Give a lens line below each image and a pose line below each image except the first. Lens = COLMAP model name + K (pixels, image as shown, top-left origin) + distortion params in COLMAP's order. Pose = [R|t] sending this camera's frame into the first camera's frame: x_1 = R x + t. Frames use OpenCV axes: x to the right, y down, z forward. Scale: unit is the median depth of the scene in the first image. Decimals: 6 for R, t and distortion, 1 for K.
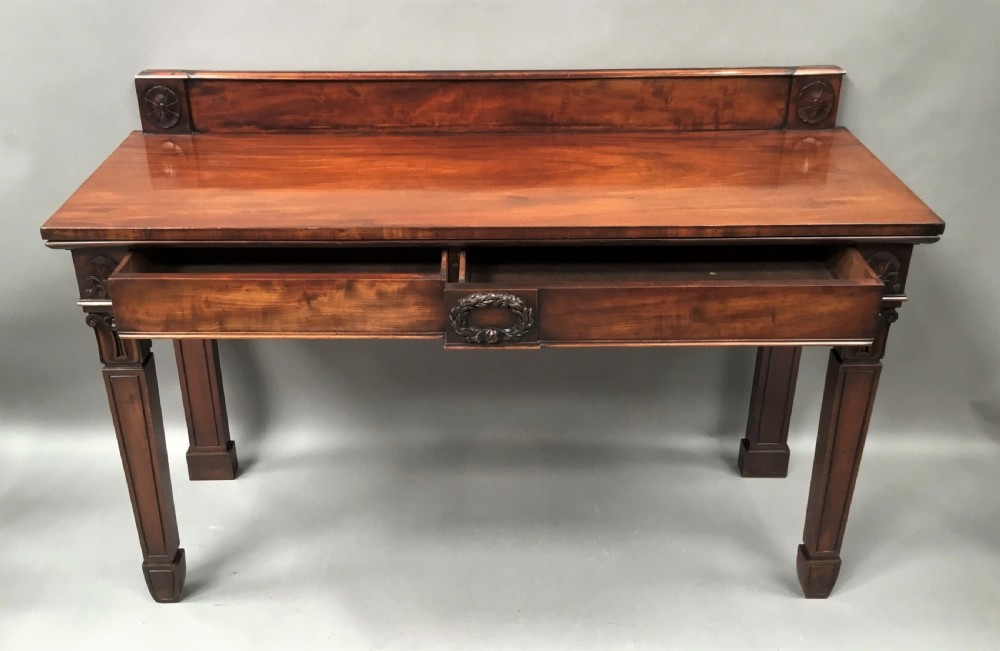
lens RADIAL K [[1028.0, 0, 476.5], [0, 1028.0, 314.7], [0, 0, 1]] dist [0.072853, 0.000000]
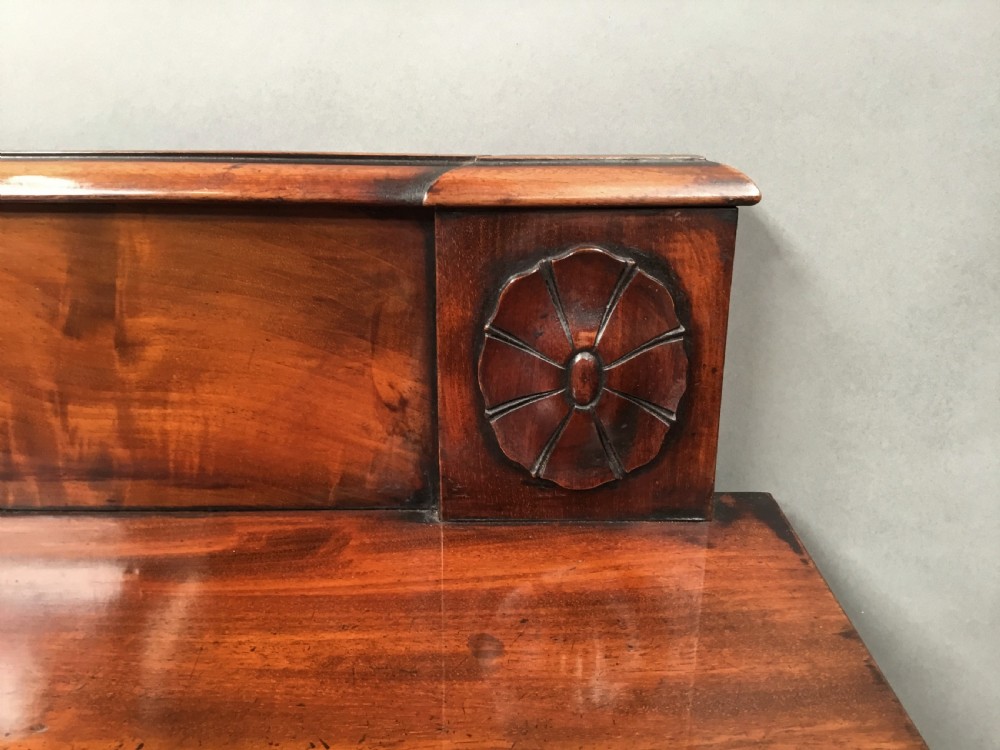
lens RADIAL K [[930.5, 0, 498.4], [0, 930.5, 376.0], [0, 0, 1]] dist [0.040479, 0.000000]
pose [[0.999827, 0.009165, 0.016166, 0.309112], [-0.007196, 0.993002, -0.117879, -0.185366], [-0.017134, 0.117743, 0.992896, 0.850702]]
